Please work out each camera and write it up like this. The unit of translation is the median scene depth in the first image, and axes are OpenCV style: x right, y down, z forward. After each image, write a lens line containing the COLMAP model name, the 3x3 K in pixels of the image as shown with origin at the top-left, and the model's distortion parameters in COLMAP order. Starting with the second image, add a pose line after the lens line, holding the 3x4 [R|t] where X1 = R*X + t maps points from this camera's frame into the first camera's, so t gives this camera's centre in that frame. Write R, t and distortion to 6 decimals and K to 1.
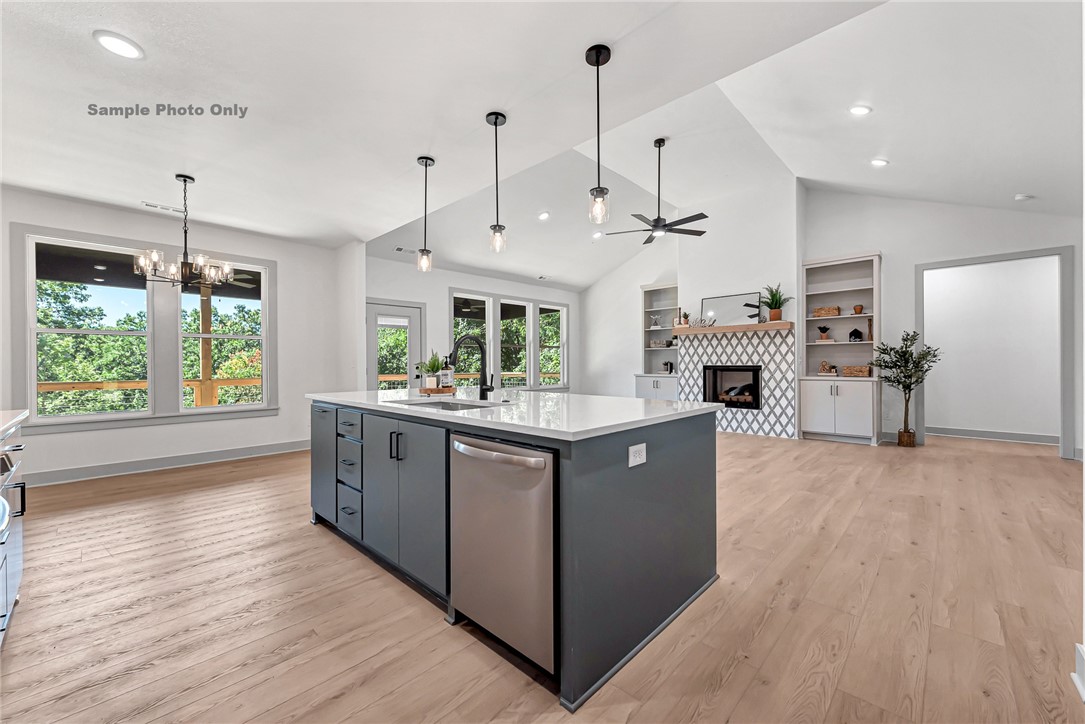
lens RADIAL K [[427.0, 0, 542.1], [0, 427.0, 361.9], [0, 0, 1]] dist [0.013809, -0.004585]
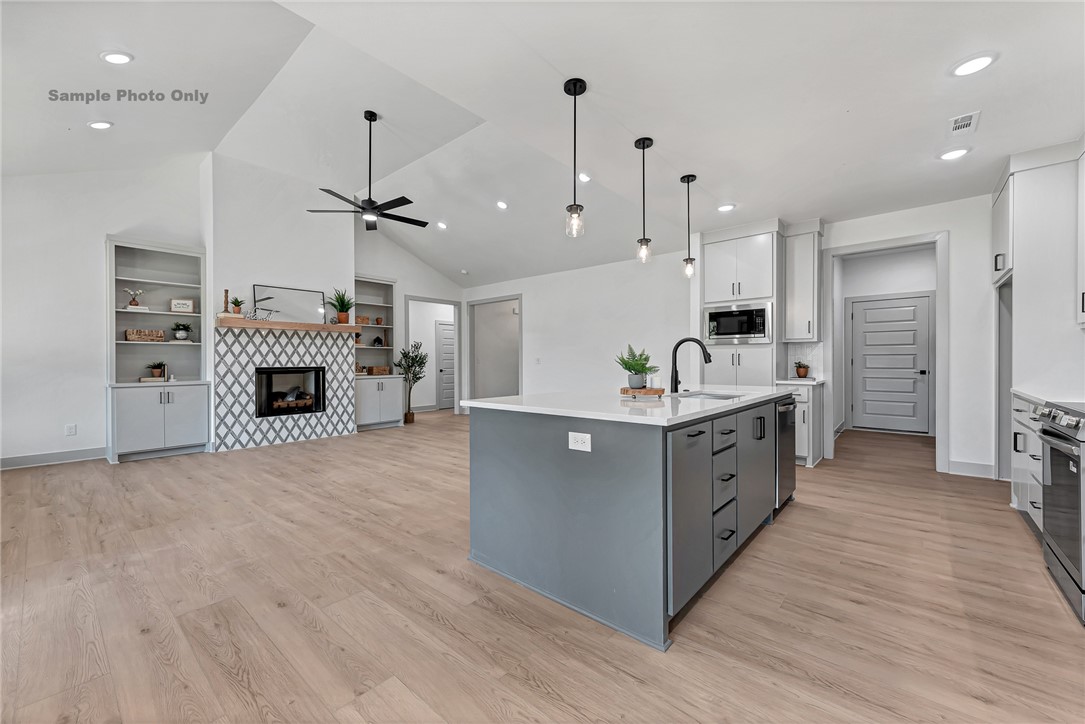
lens RADIAL K [[427.0, 0, 541.6], [0, 427.0, 363.3], [0, 0, 1]] dist [0.013809, -0.004585]
pose [[-0.051042, 0.001043, 0.998696, -0.510220], [0.003622, 0.999993, -0.000859, 0.003308], [-0.998690, 0.003573, -0.051045, 0.561136]]
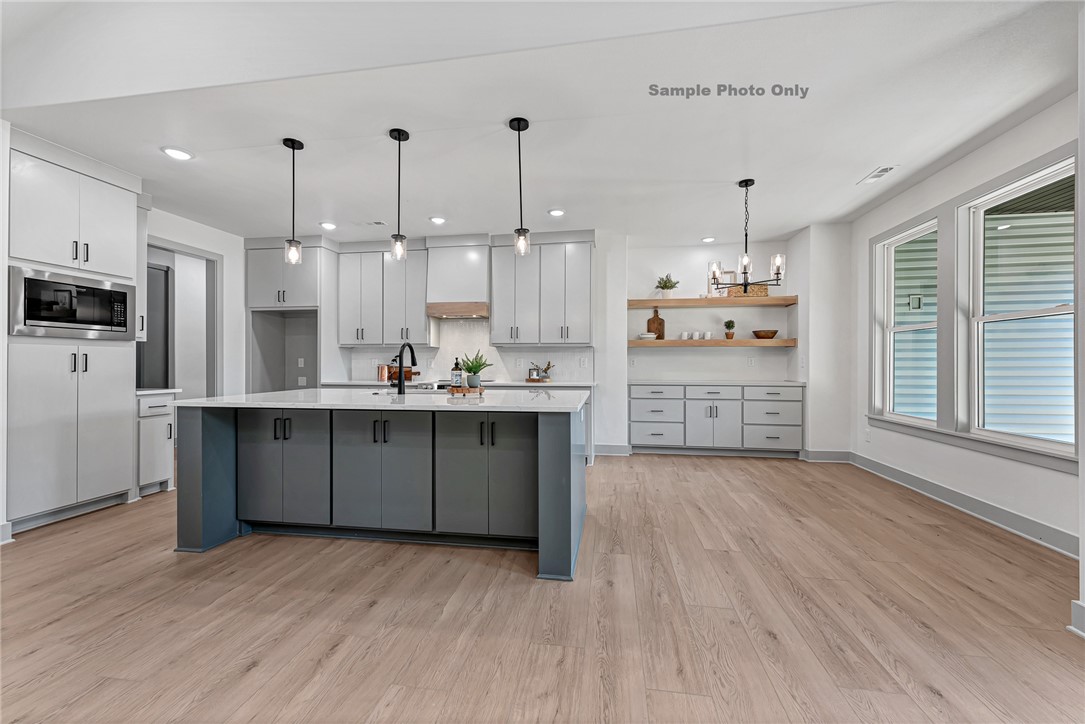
lens RADIAL K [[427.0, 0, 545.1], [0, 427.0, 357.8], [0, 0, 1]] dist [0.013809, -0.004585]
pose [[-0.820746, -0.000180, -0.571293, 0.088903], [0.007155, 0.999918, -0.010593, 0.000169], [0.571249, -0.012782, -0.820678, 0.880083]]
